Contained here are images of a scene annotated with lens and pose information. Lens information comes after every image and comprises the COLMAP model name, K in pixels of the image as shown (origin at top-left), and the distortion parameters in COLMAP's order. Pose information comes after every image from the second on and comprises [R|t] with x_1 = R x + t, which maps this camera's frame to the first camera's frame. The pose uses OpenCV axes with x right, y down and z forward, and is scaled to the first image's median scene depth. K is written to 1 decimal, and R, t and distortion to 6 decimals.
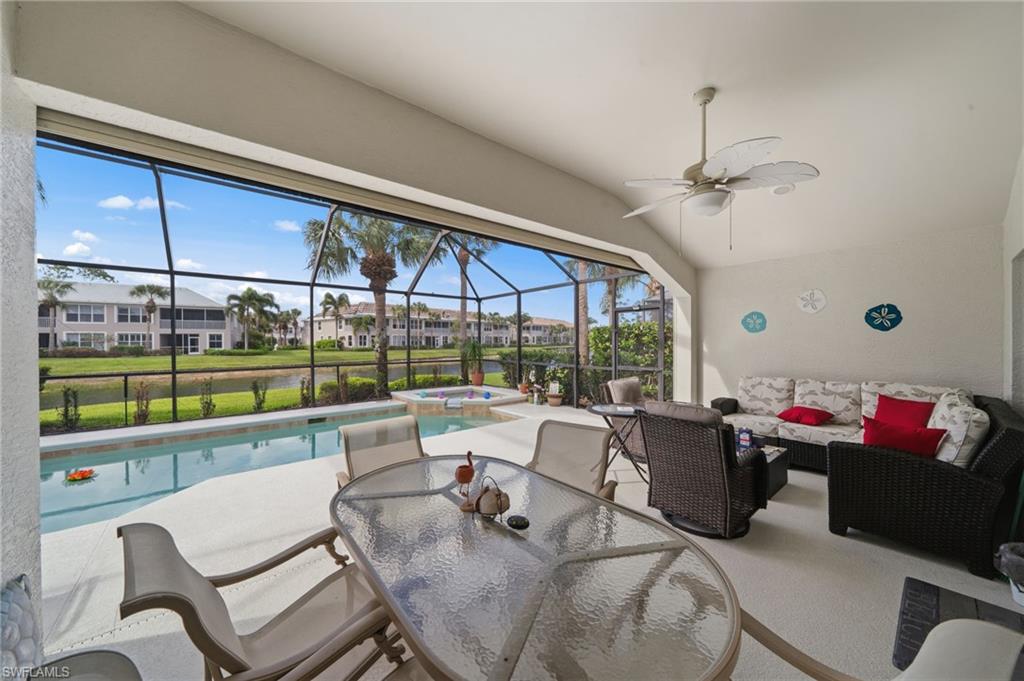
lens RADIAL K [[353.3, 0, 509.6], [0, 353.3, 343.6], [0, 0, 1]] dist [-0.006262, -0.000029]
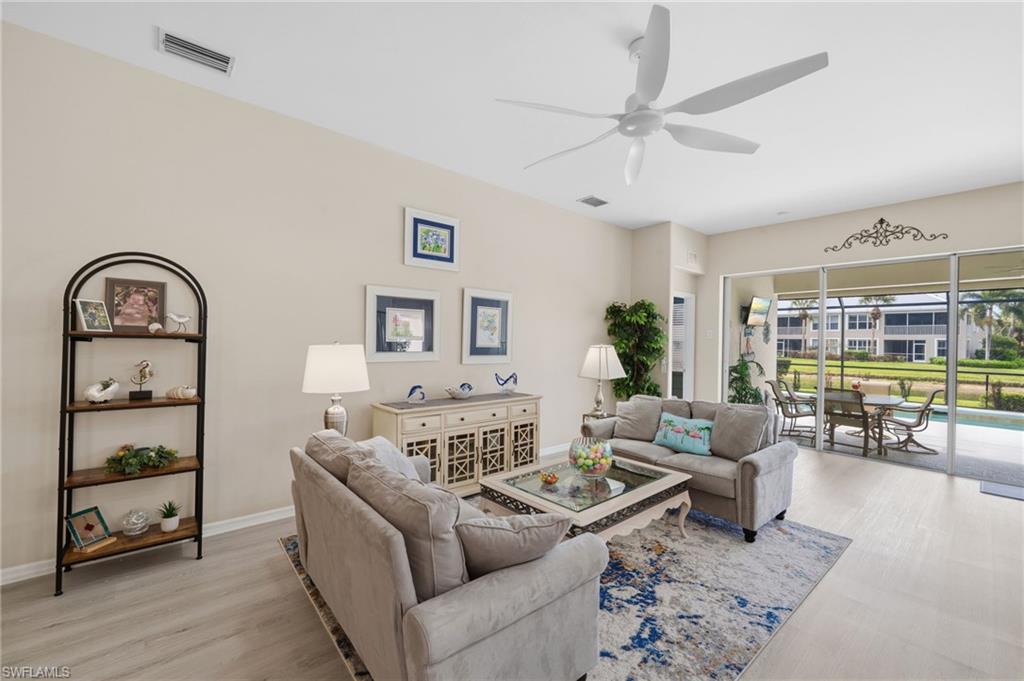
lens RADIAL K [[416.8, 0, 512.0], [0, 416.8, 340.5], [0, 0, 1]] dist [-0.001199, -0.000053]
pose [[0.034716, 0.002319, -0.999395, 0.160692], [-0.025538, 0.999673, 0.001432, -0.001022], [0.999071, 0.025473, 0.034764, -0.106822]]
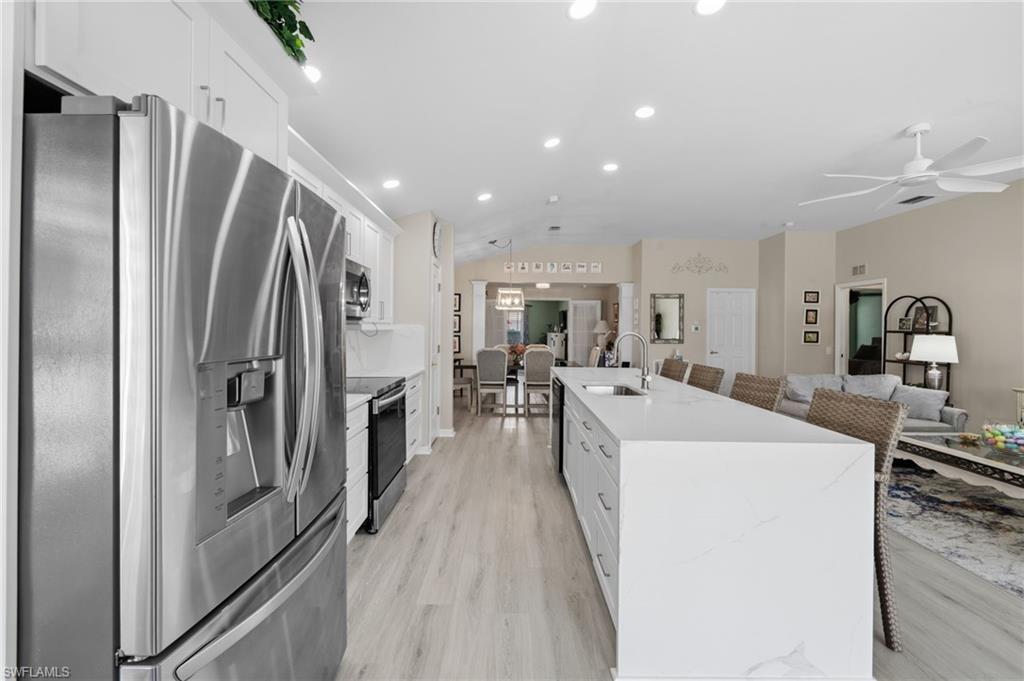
lens RADIAL K [[423.2, 0, 512.3], [0, 423.2, 328.7], [0, 0, 1]] dist [0.000058, -0.000067]
pose [[-0.778725, -0.007683, 0.627319, 0.111292], [-0.003838, 0.999965, 0.007482, -0.001934], [-0.627354, 0.003419, -0.778727, 0.035570]]
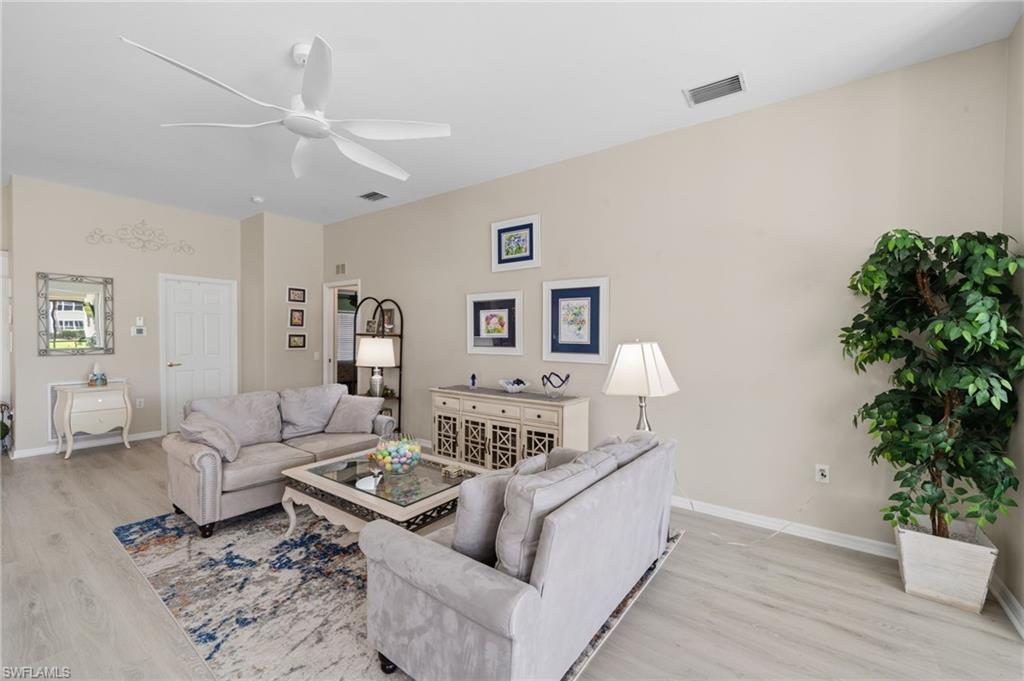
lens RADIAL K [[416.8, 0, 512.0], [0, 416.8, 340.5], [0, 0, 1]] dist [-0.001199, -0.000053]
pose [[-0.967562, -0.003154, -0.252613, 0.086660], [-0.008513, 0.999761, 0.020124, -0.001521], [0.252490, 0.021622, -0.967358, -0.016315]]
